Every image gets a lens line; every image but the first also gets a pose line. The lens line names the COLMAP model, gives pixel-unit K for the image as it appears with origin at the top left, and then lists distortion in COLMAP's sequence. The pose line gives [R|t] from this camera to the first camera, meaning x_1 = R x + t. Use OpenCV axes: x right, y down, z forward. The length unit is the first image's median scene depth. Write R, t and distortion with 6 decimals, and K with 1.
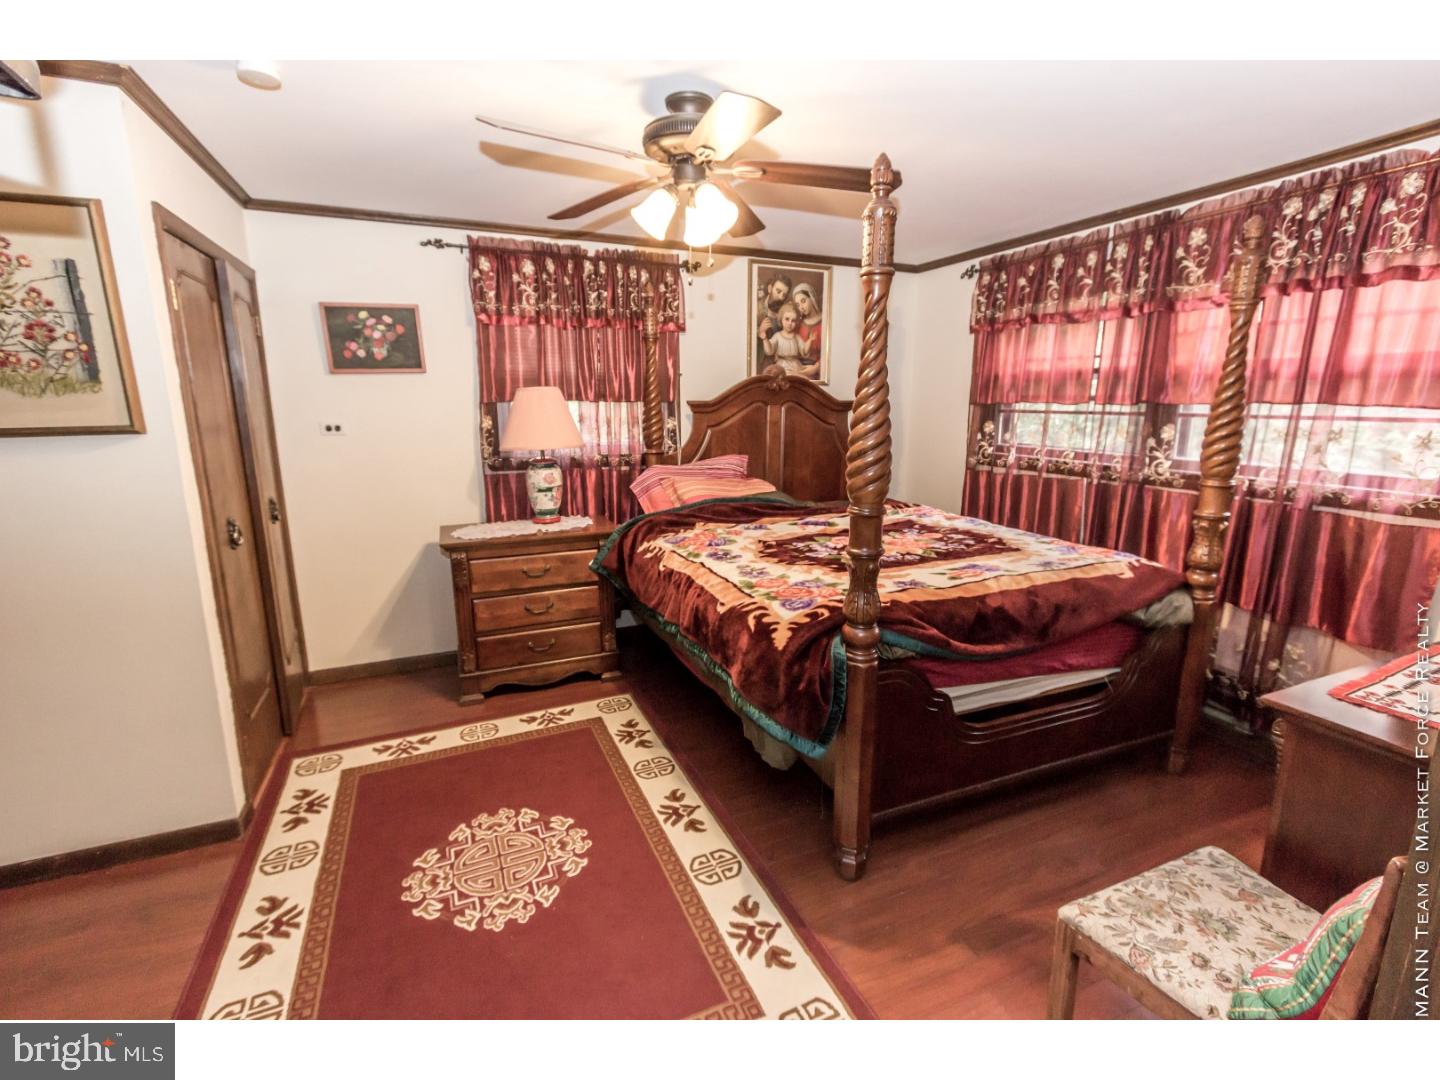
lens RADIAL K [[655.0, 0, 724.8], [0, 655.0, 532.5], [0, 0, 1]] dist [-0.001249, -0.001305]
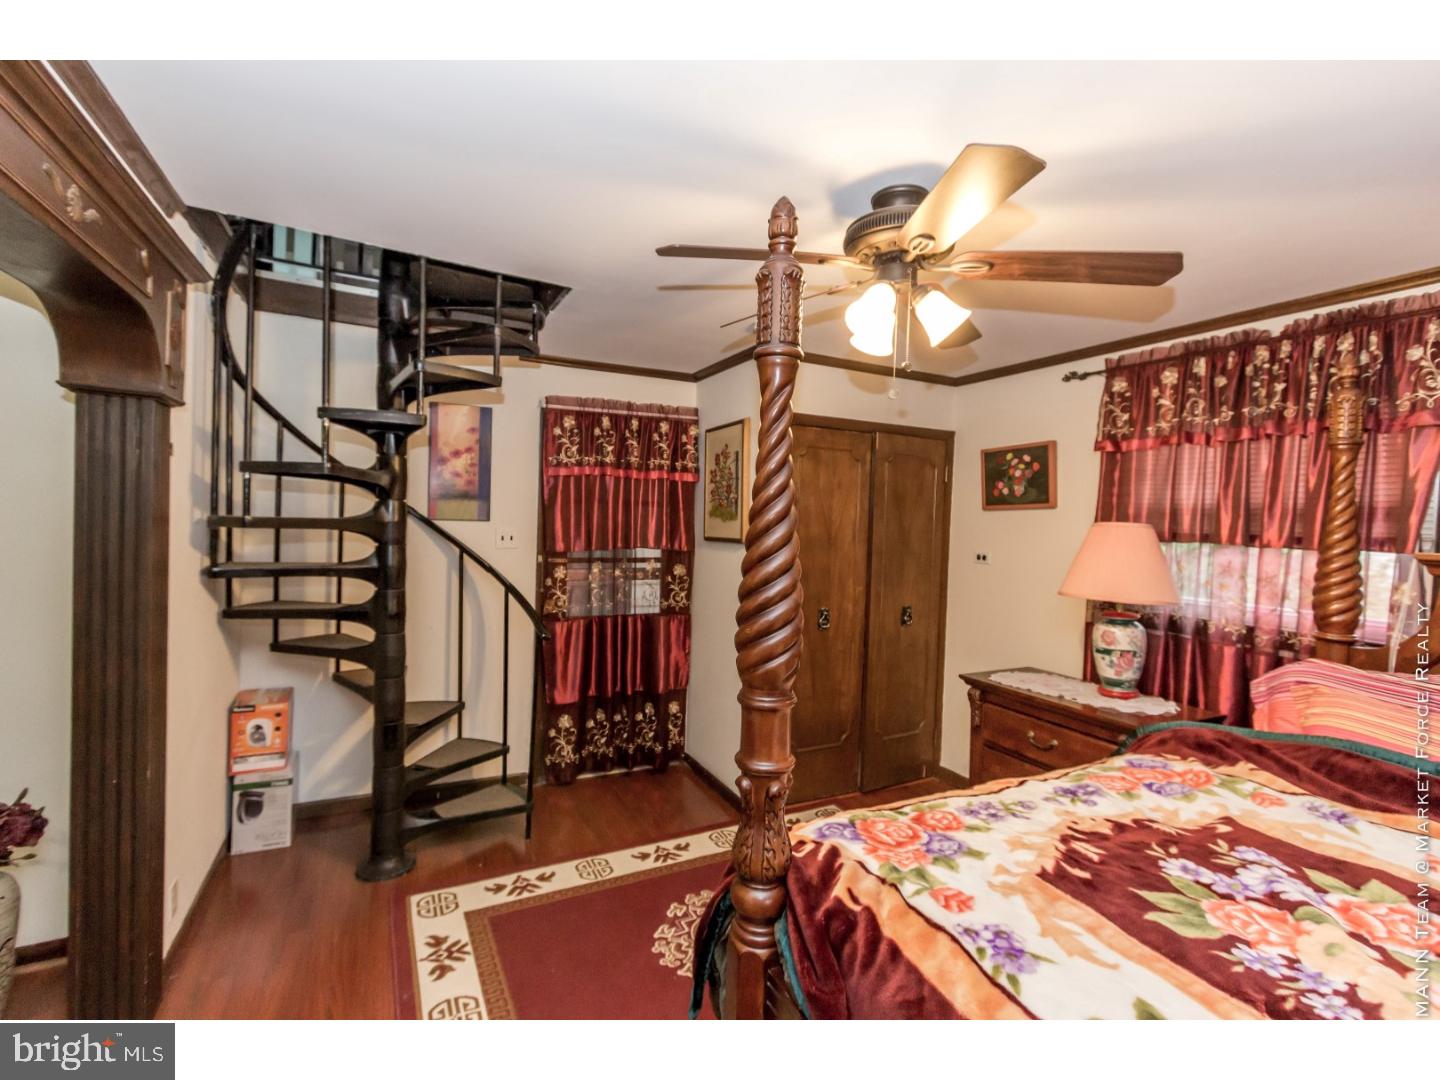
lens RADIAL K [[655.0, 0, 724.8], [0, 655.0, 532.5], [0, 0, 1]] dist [-0.001249, -0.001305]
pose [[0.054126, 0.021142, -0.998310, 0.489304], [-0.233795, 0.972254, 0.007914, -0.106885], [0.970778, 0.232971, 0.057567, 0.499179]]
